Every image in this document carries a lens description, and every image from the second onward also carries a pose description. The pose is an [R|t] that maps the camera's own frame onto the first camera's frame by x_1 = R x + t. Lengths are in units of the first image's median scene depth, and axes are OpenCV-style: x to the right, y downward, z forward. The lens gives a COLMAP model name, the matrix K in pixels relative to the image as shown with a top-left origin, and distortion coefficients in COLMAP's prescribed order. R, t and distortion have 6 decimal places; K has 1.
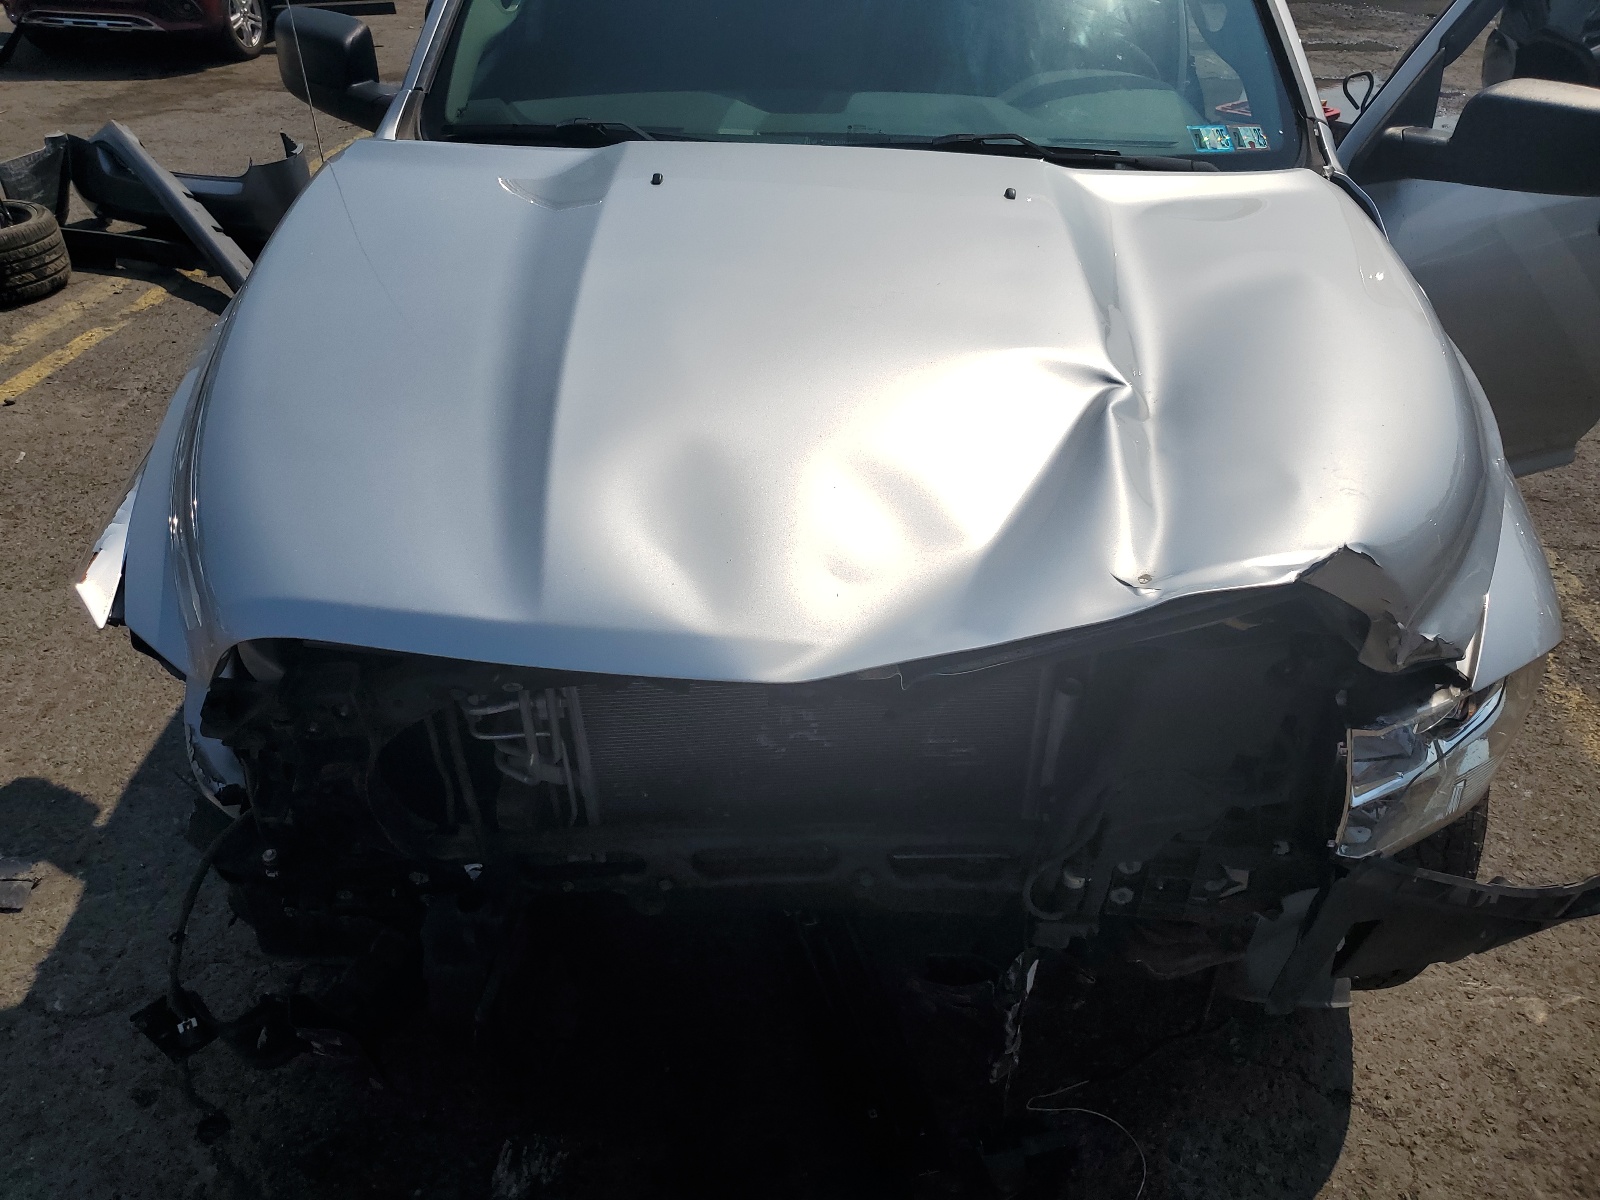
lens RADIAL K [[1227.1, 0, 792.3], [0, 1227.1, 604.8], [0, 0, 1]] dist [0.006807, 0.010548]
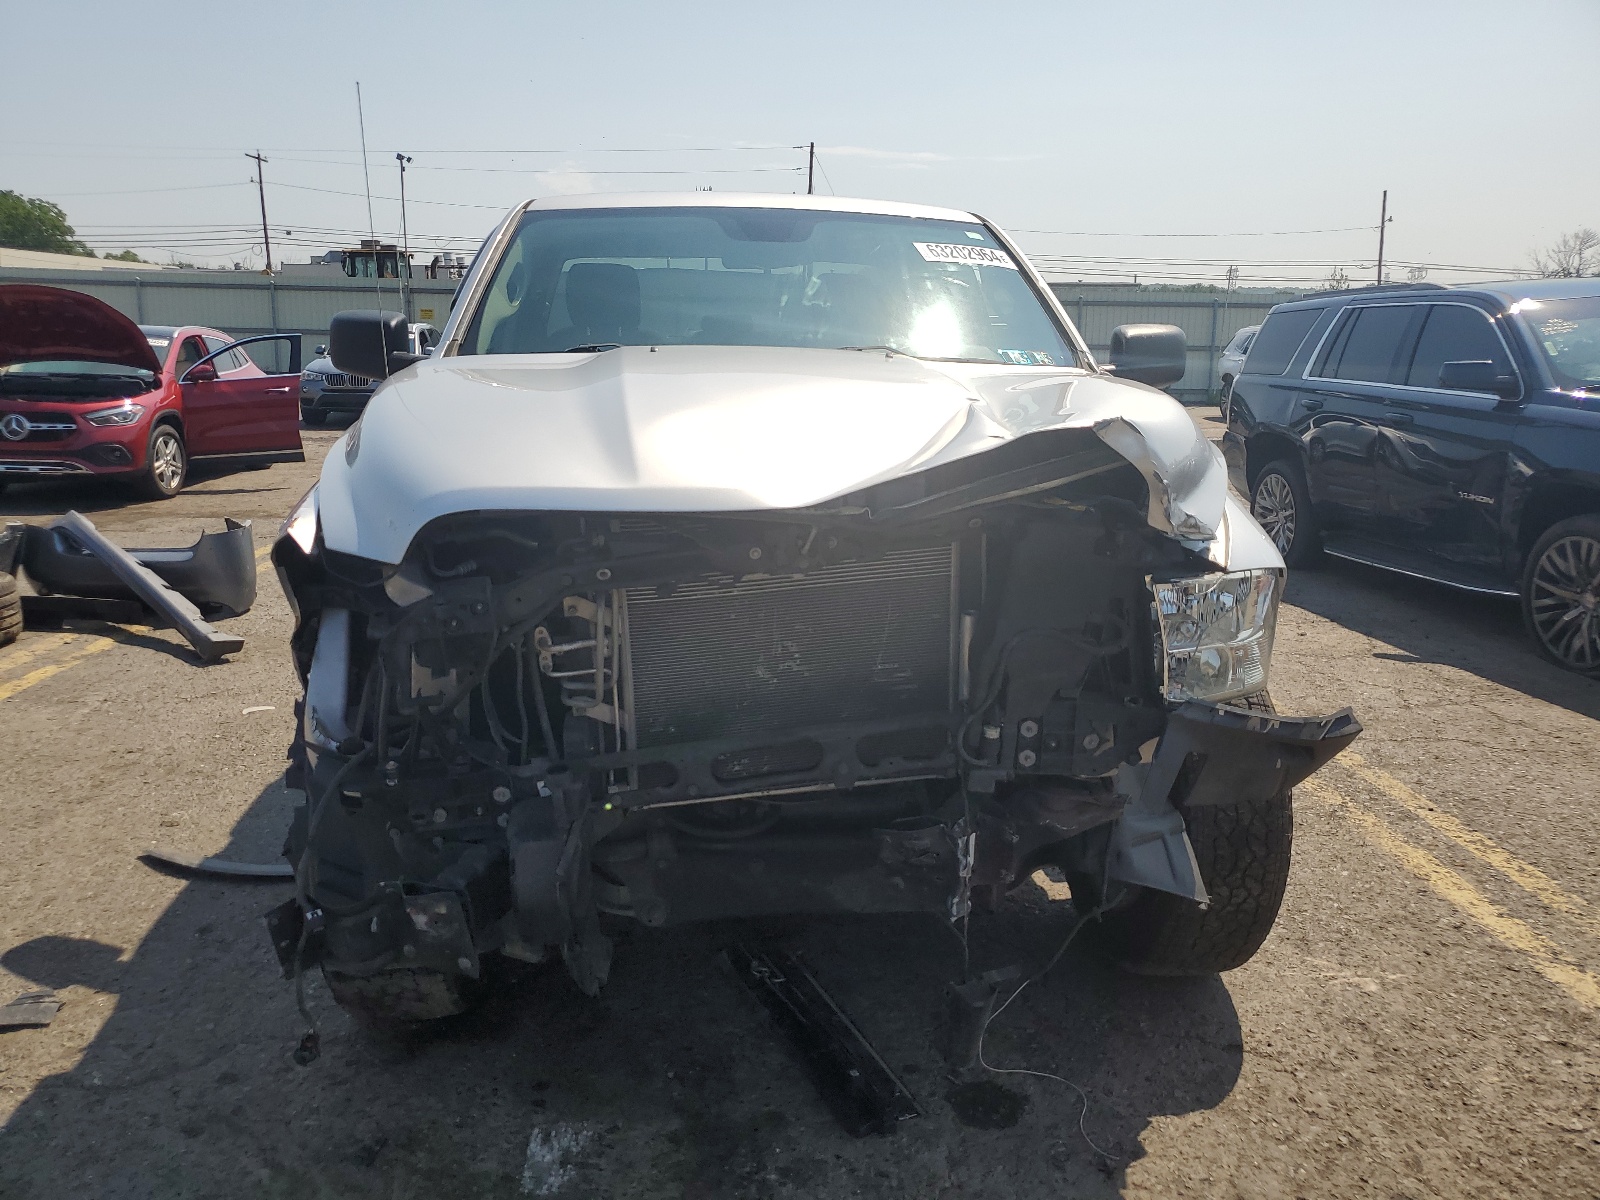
lens RADIAL K [[1227.1, 0, 805.9], [0, 1227.1, 600.3], [0, 0, 1]] dist [0.006807, 0.010548]
pose [[0.990539, -0.041070, 0.130940, -0.105038], [0.085302, 0.931704, -0.353060, 0.368759], [-0.107497, 0.360889, 0.926393, -0.220501]]
